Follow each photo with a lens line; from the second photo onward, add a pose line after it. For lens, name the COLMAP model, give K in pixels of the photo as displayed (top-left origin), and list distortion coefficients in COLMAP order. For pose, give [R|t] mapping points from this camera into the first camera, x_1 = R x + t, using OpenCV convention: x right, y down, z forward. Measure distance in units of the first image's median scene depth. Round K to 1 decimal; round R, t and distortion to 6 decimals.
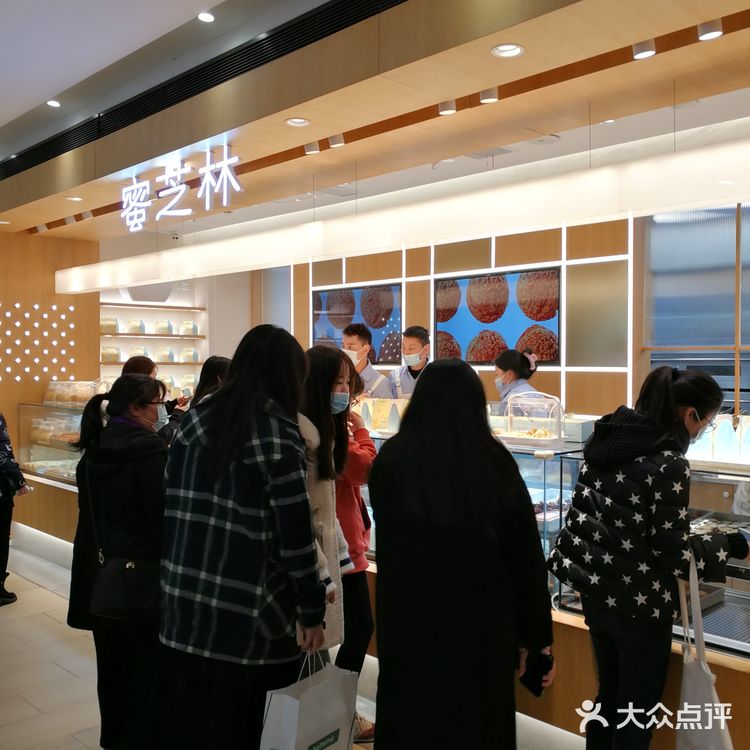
lens RADIAL K [[815.1, 0, 379.2], [0, 815.1, 375.4], [0, 0, 1]] dist [-0.012895, 0.000000]
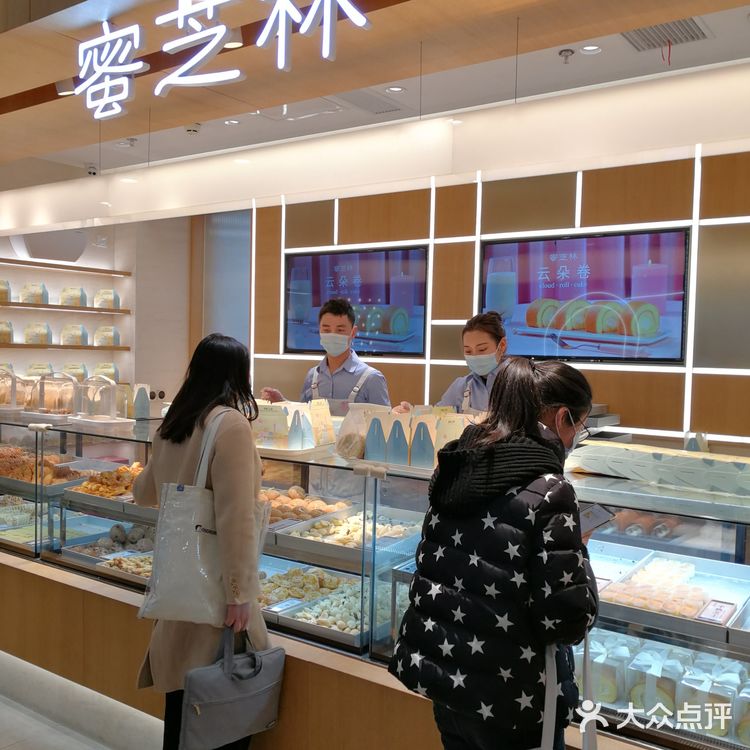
lens RADIAL K [[815.1, 0, 369.1], [0, 815.1, 379.3], [0, 0, 1]] dist [-0.012895, 0.000000]
pose [[0.985723, 0.016092, 0.167605, -0.174339], [-0.020155, 0.999542, 0.022564, -0.010406], [-0.167166, -0.025620, 0.985596, 0.338459]]
